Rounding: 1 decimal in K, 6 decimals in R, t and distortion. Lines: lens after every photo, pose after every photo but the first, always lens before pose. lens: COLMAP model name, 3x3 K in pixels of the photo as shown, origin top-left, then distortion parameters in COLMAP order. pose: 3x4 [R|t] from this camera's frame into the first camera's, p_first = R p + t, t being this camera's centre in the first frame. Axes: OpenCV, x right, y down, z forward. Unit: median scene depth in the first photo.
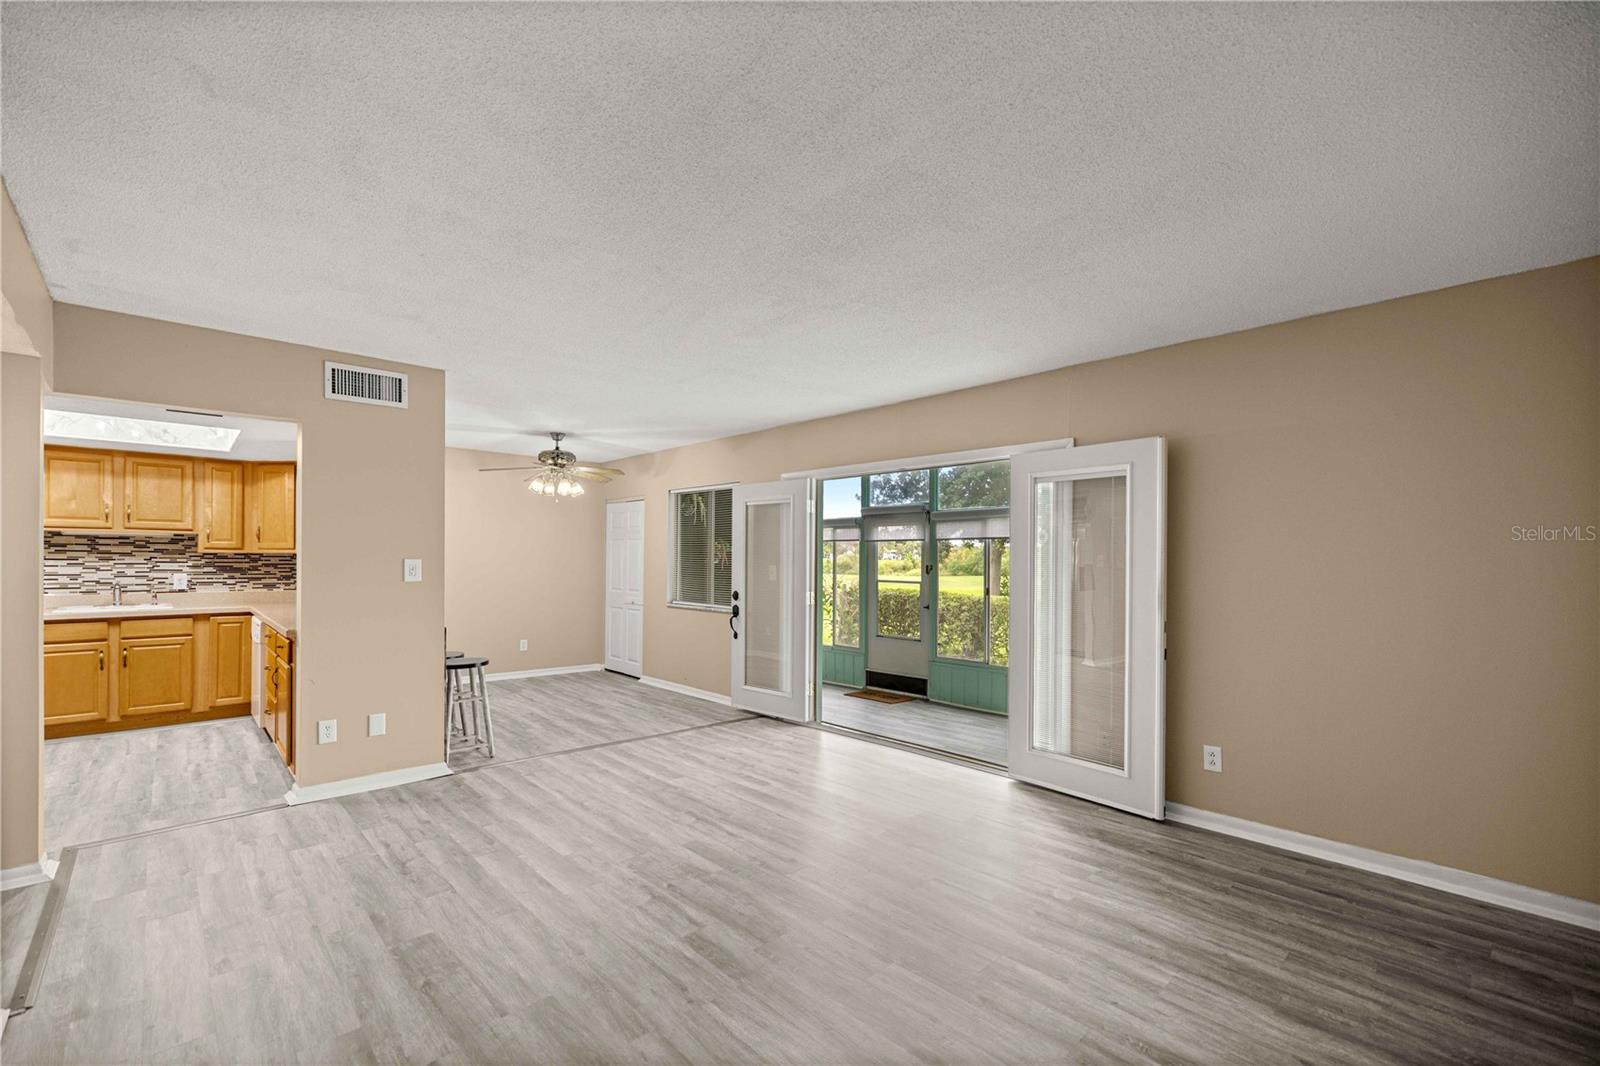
lens RADIAL K [[677.1, 0, 786.6], [0, 677.1, 559.7], [0, 0, 1]] dist [0.002370, -0.000289]
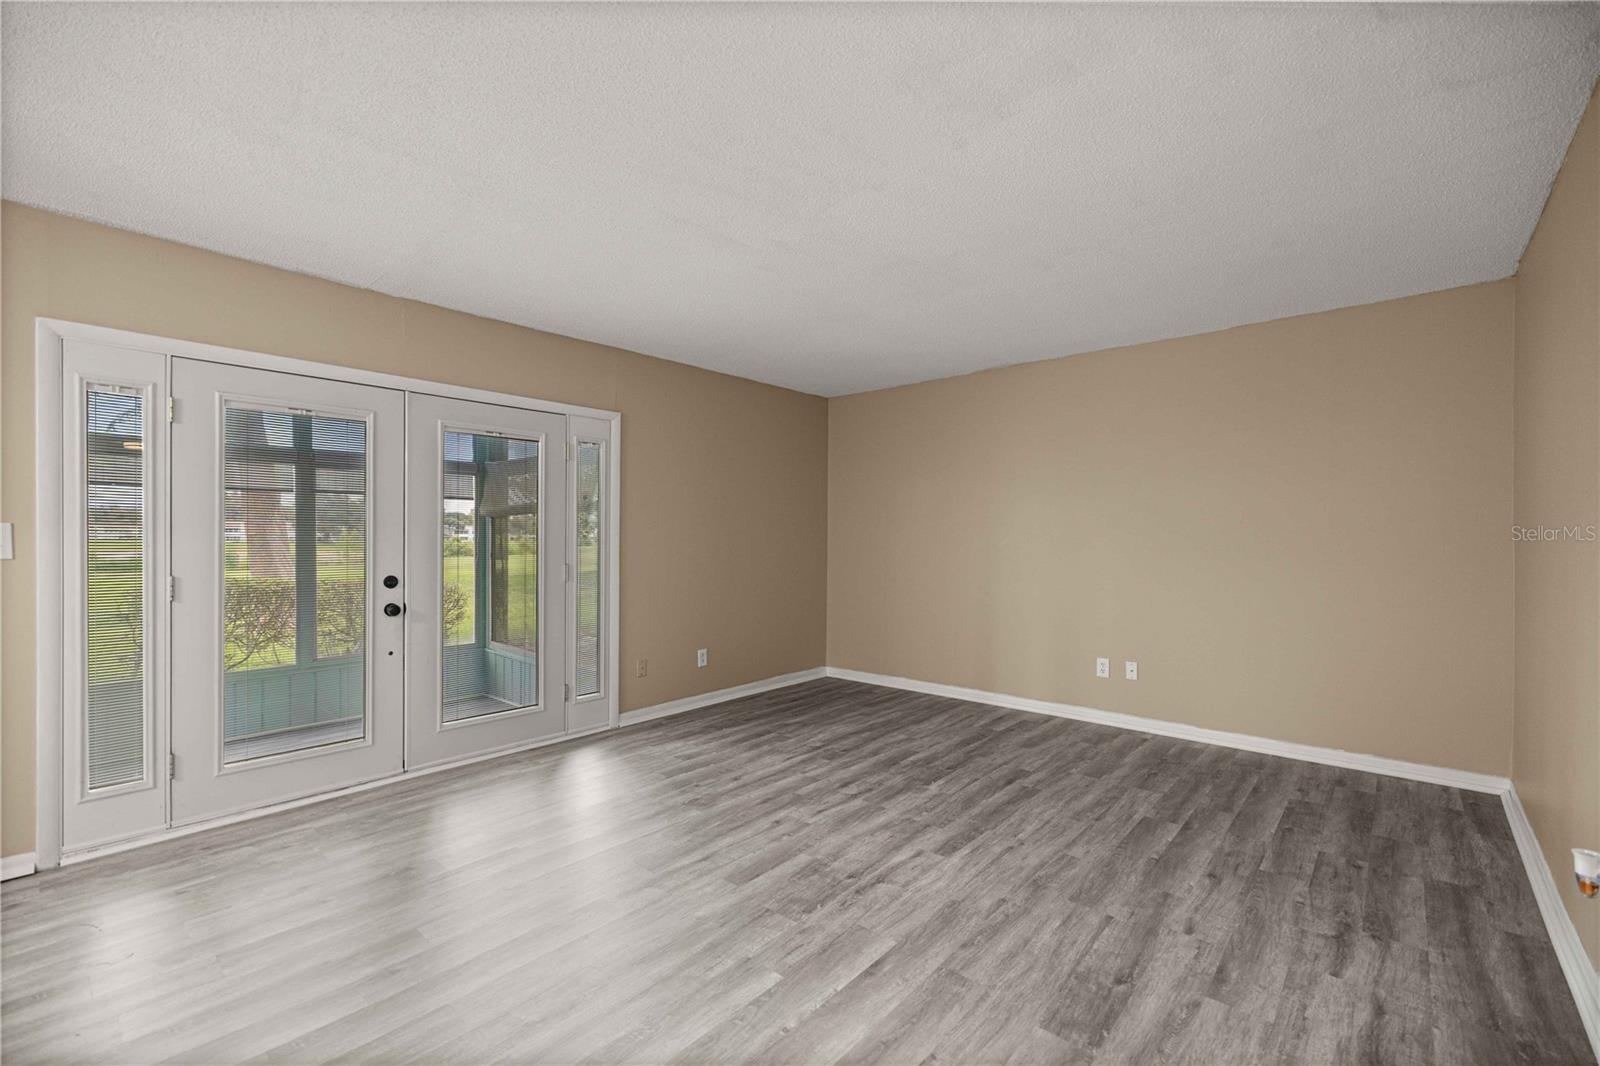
lens RADIAL K [[677.1, 0, 804.3], [0, 677.1, 551.5], [0, 0, 1]] dist [0.002370, -0.000289]
pose [[-0.101219, -0.027358, 0.994488, -0.621220], [-0.000775, 0.999624, 0.027420, 0.017148], [-0.994864, 0.002005, -0.101203, 0.686623]]
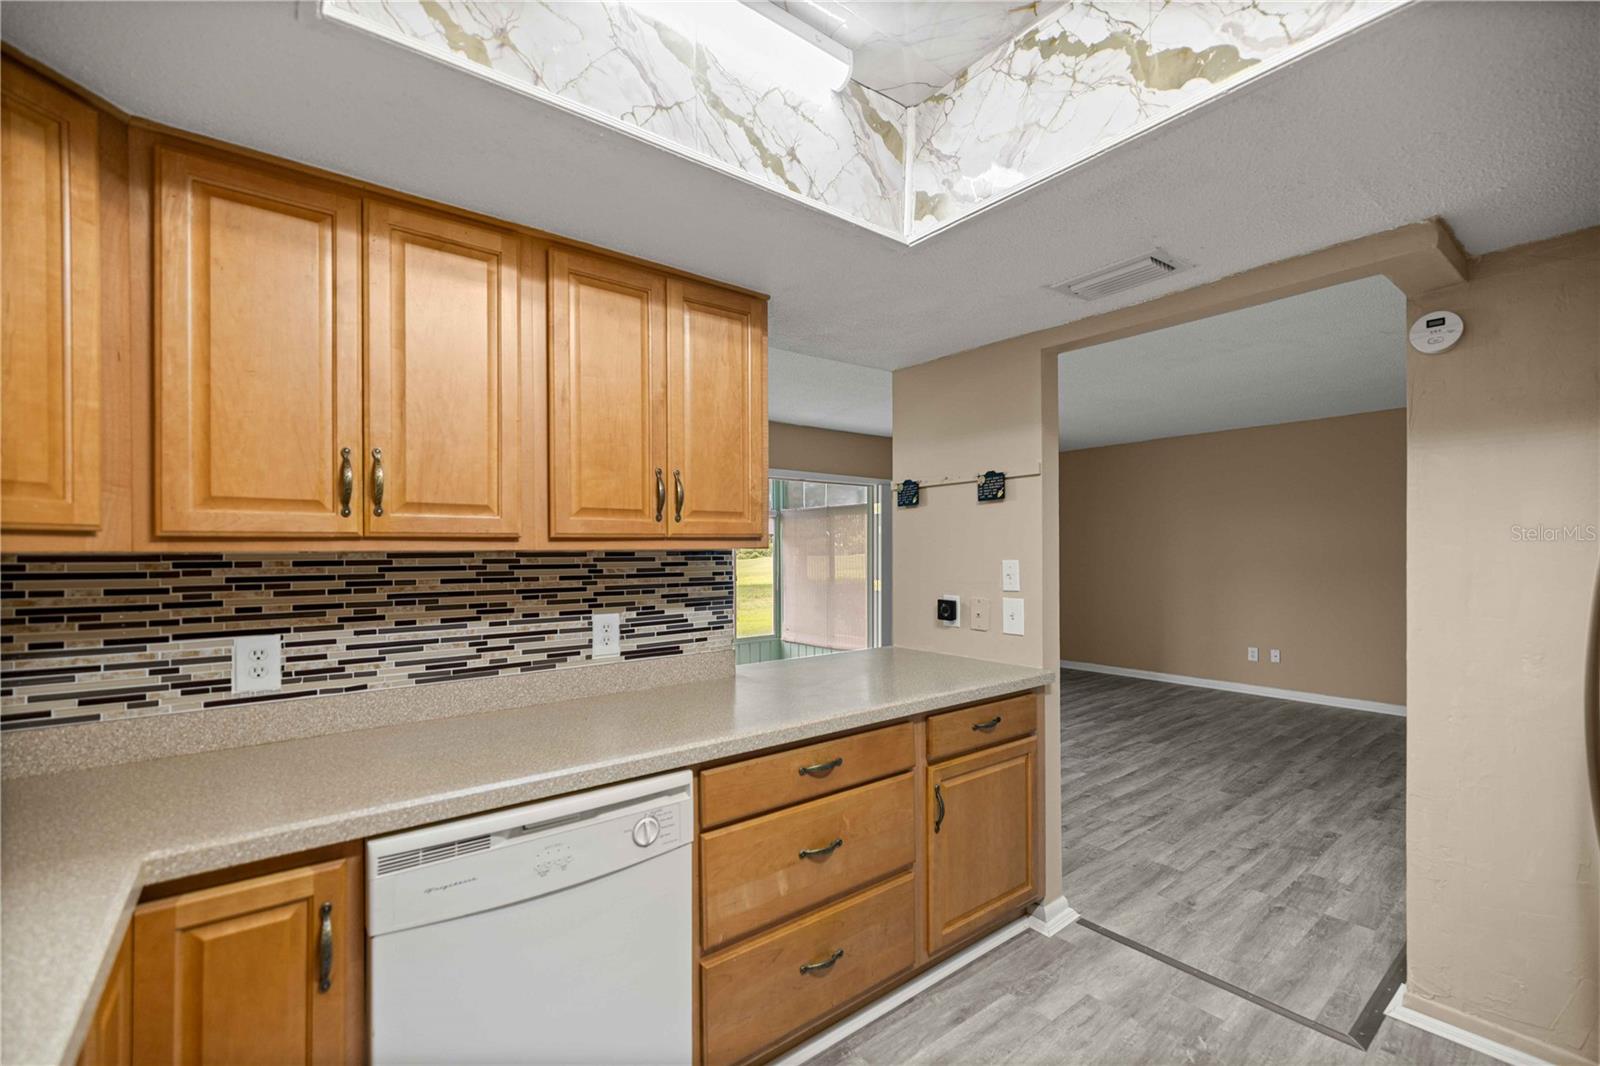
lens RADIAL K [[677.1, 0, 797.6], [0, 677.1, 547.9], [0, 0, 1]] dist [0.002370, -0.000289]
pose [[0.079246, -0.002797, 0.996851, -1.130851], [0.007759, 0.999968, 0.002189, -0.013164], [-0.996825, 0.007561, 0.079265, 0.963718]]
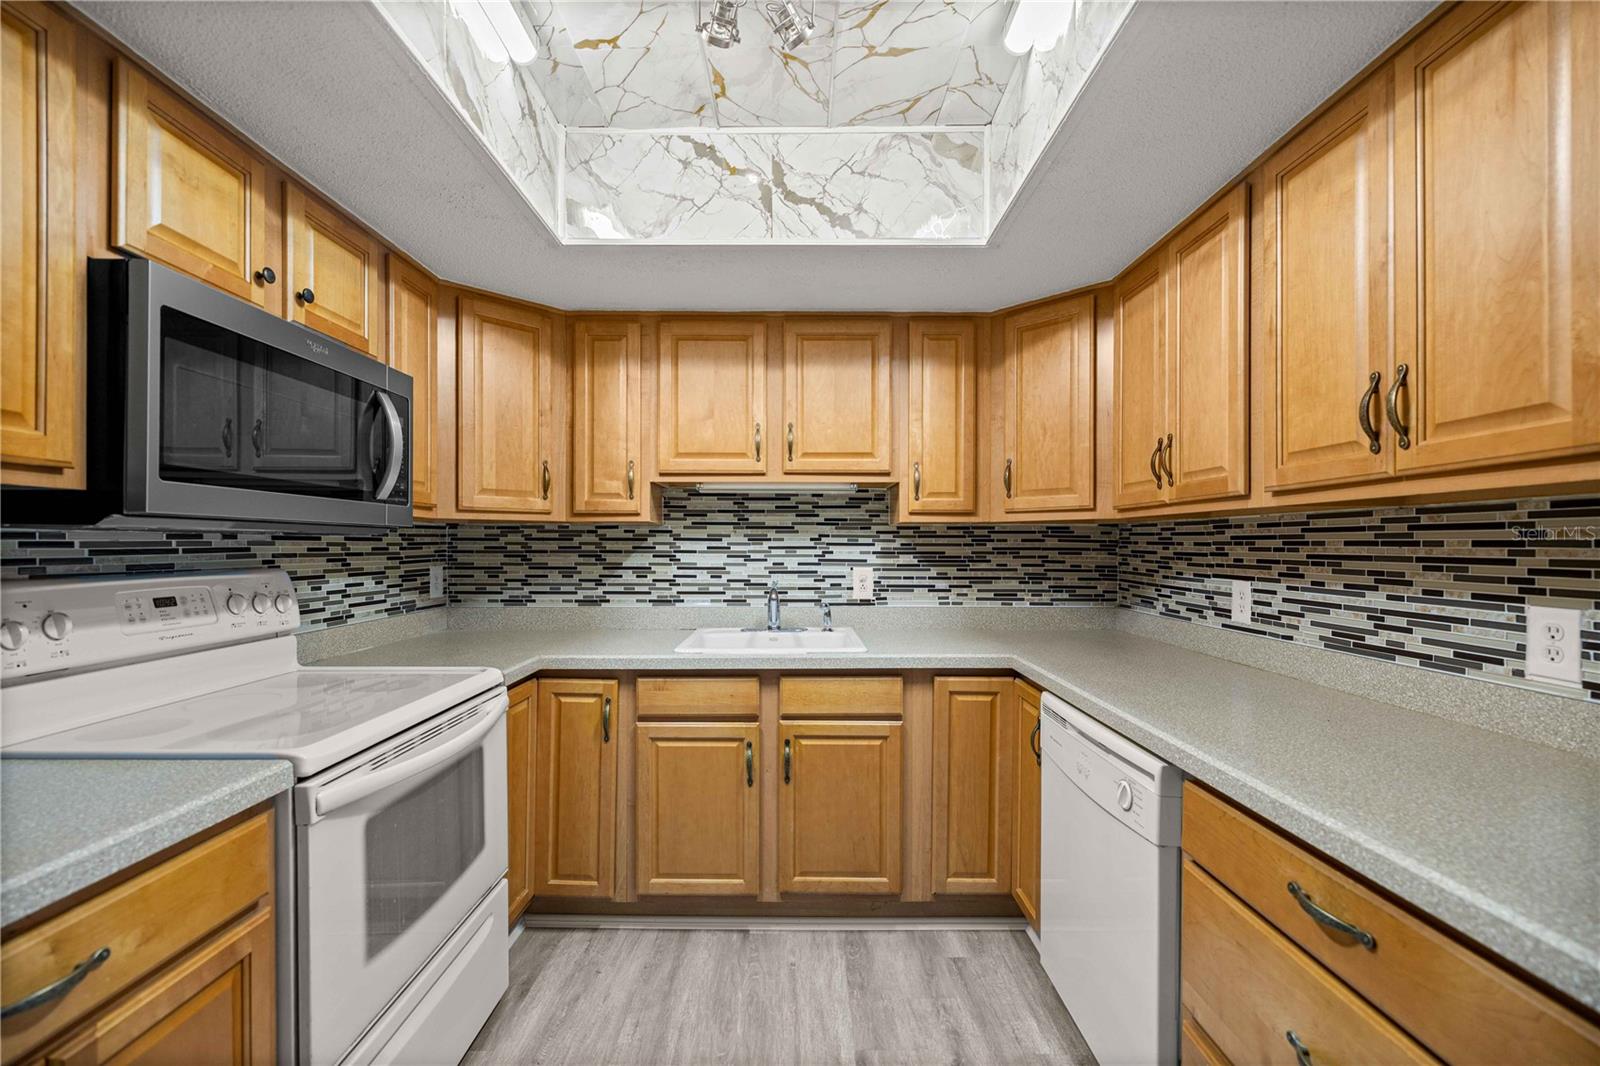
lens RADIAL K [[677.1, 0, 793.3], [0, 677.1, 546.7], [0, 0, 1]] dist [0.002370, -0.000289]
pose [[0.731626, -0.003133, -0.681699, -0.723146], [0.004096, 0.999992, -0.000200, 0.006266], [0.681694, -0.002646, 0.731633, 0.733627]]
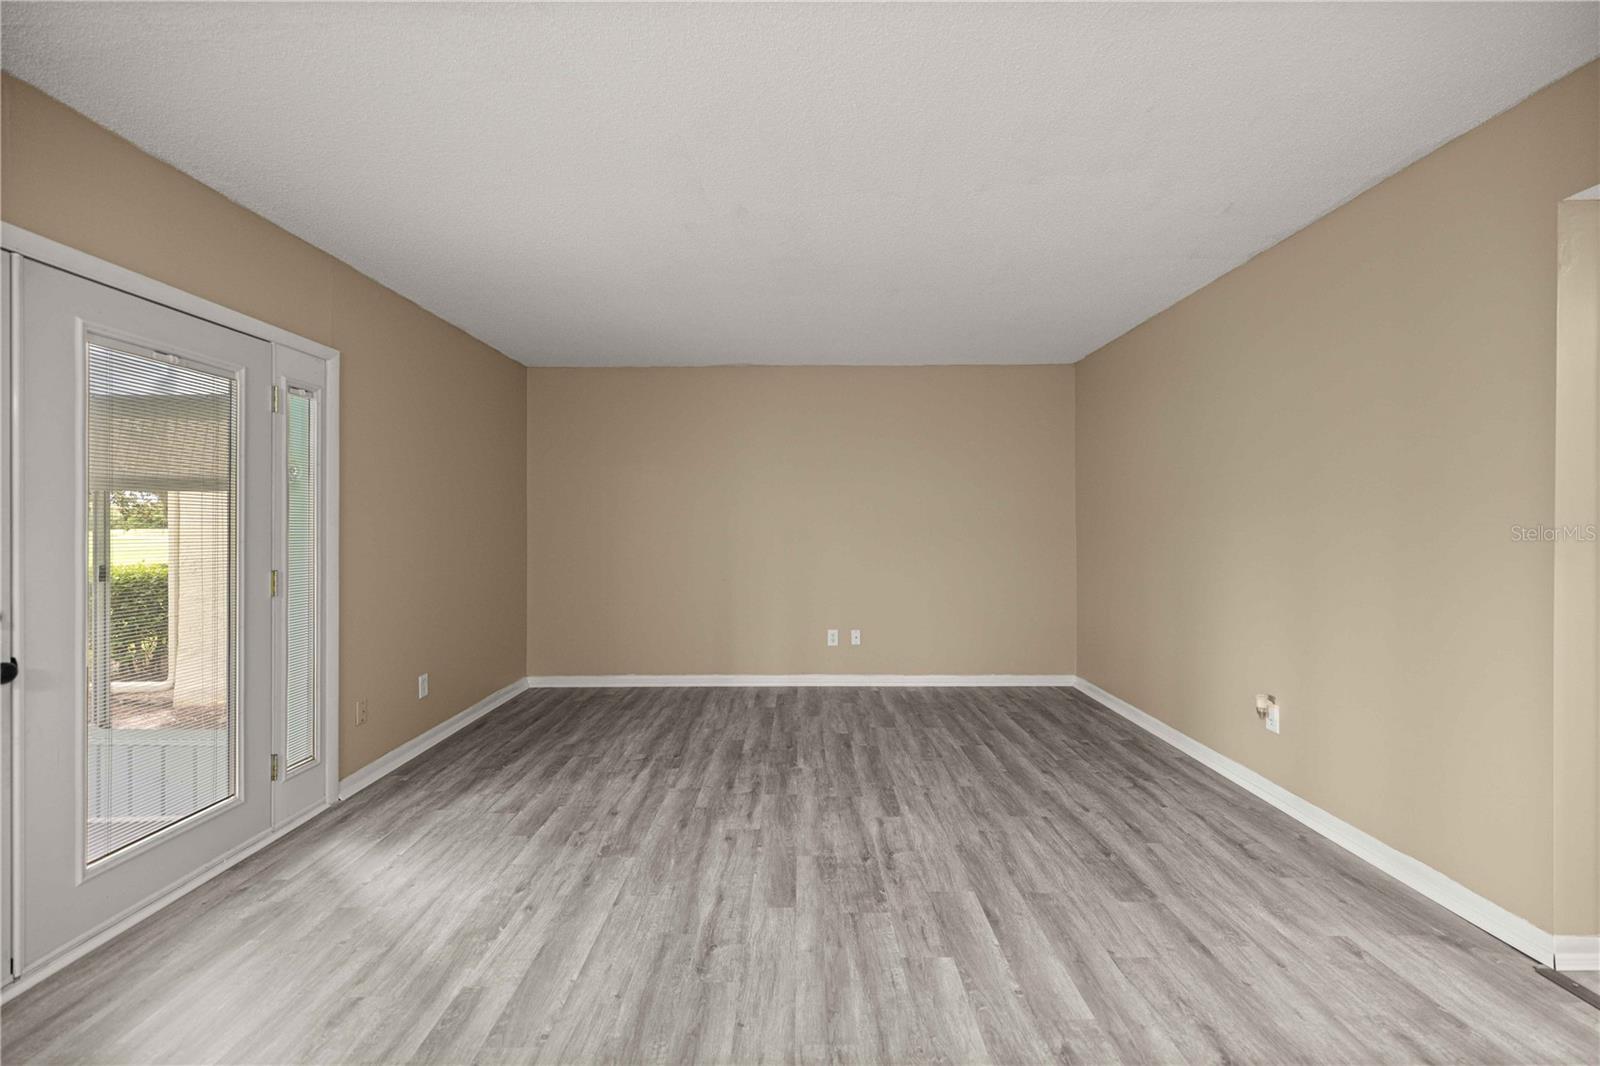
lens RADIAL K [[677.1, 0, 798.8], [0, 677.1, 533.4], [0, 0, 1]] dist [0.002370, -0.000289]
pose [[-0.732918, -0.013106, 0.680191, -0.430873], [-0.001589, 0.999845, 0.017553, 0.015596], [-0.680315, 0.011785, -0.732825, 1.030171]]
